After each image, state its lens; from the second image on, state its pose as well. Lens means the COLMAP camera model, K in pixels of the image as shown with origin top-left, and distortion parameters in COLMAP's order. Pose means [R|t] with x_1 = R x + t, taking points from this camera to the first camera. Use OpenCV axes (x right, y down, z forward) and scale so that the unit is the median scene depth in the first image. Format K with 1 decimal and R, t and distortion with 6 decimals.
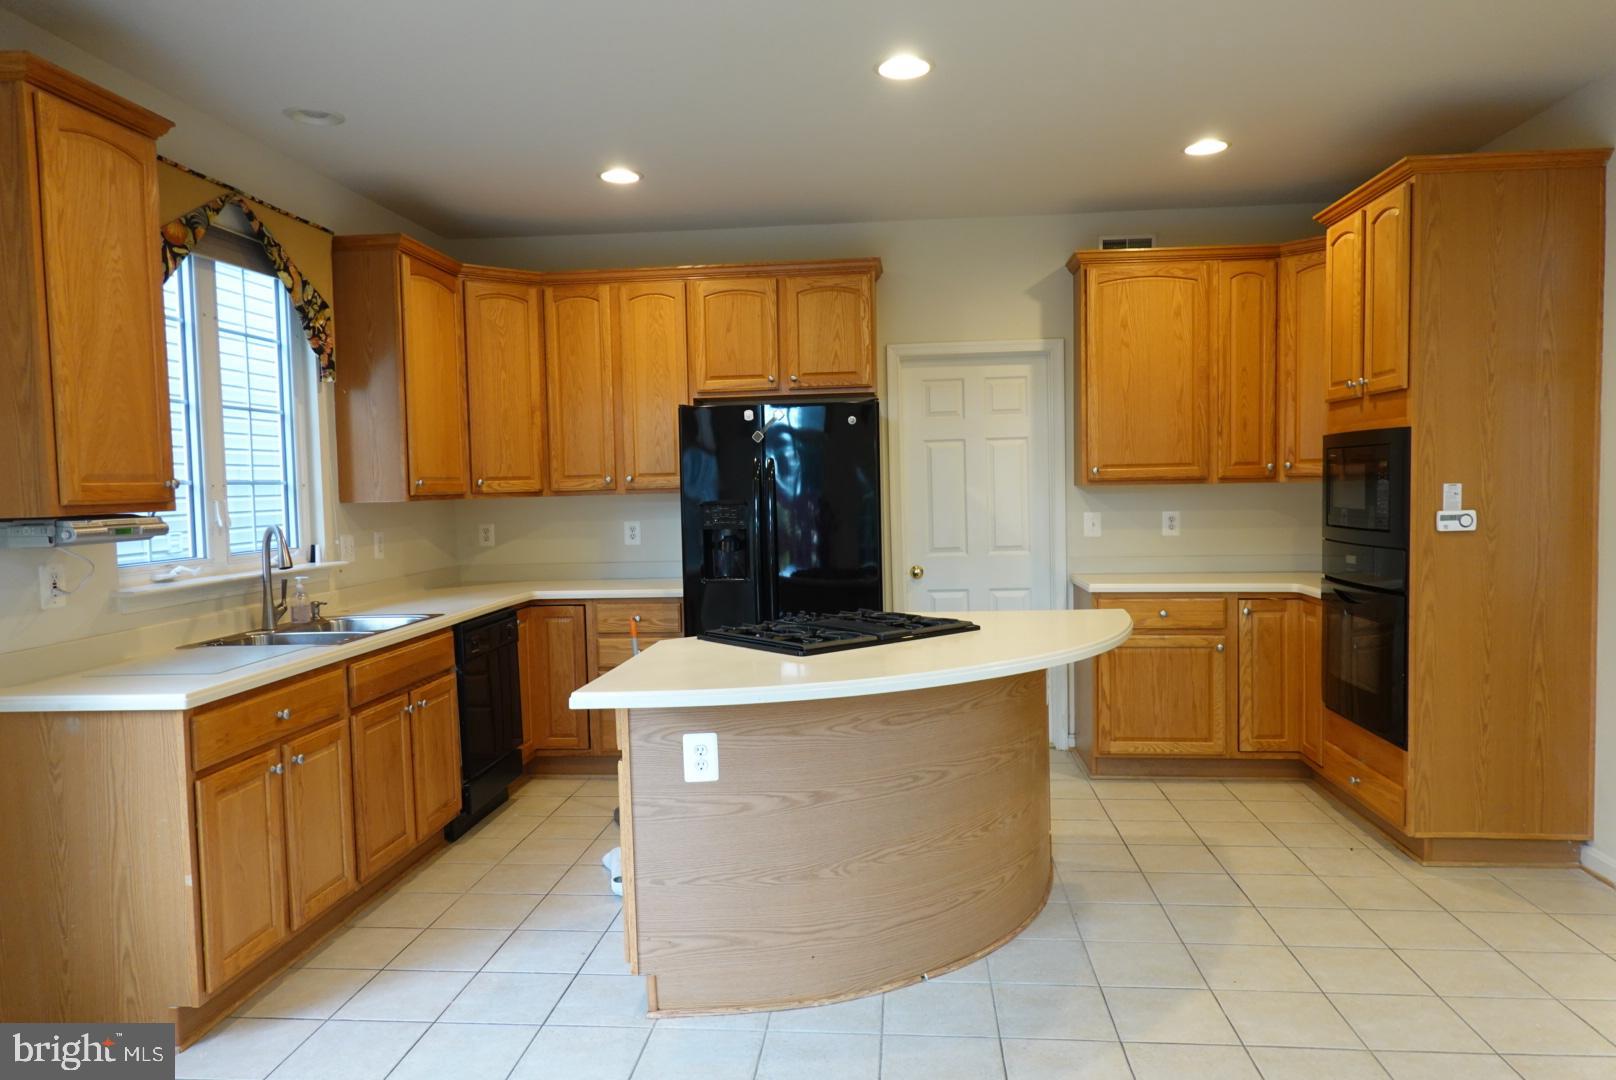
lens RADIAL K [[1094.0, 0, 807.4], [0, 1094.0, 541.7], [0, 0, 1]] dist [0.006826, 0.012758]
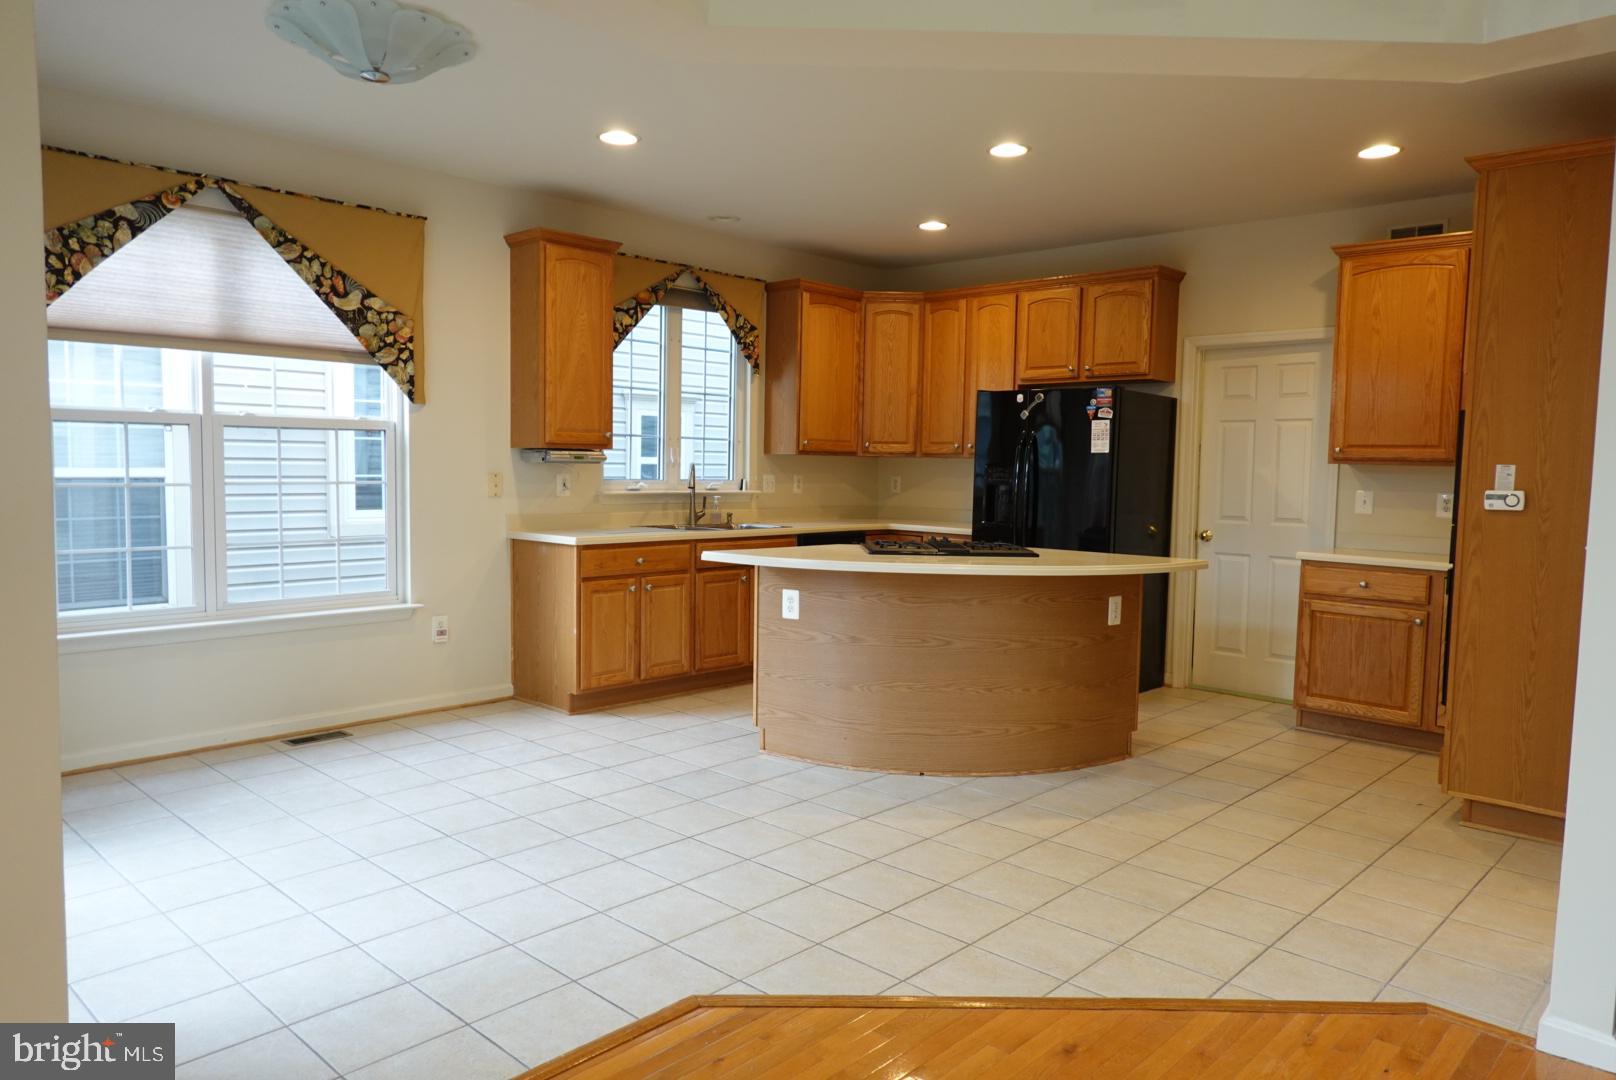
lens RADIAL K [[1094.0, 0, 808.9], [0, 1094.0, 536.5], [0, 0, 1]] dist [0.006826, 0.012758]
pose [[0.789309, 0.079182, -0.608868, 0.631743], [-0.070932, 0.996769, 0.037675, 0.020003], [0.609885, 0.013451, 0.792376, -0.209226]]
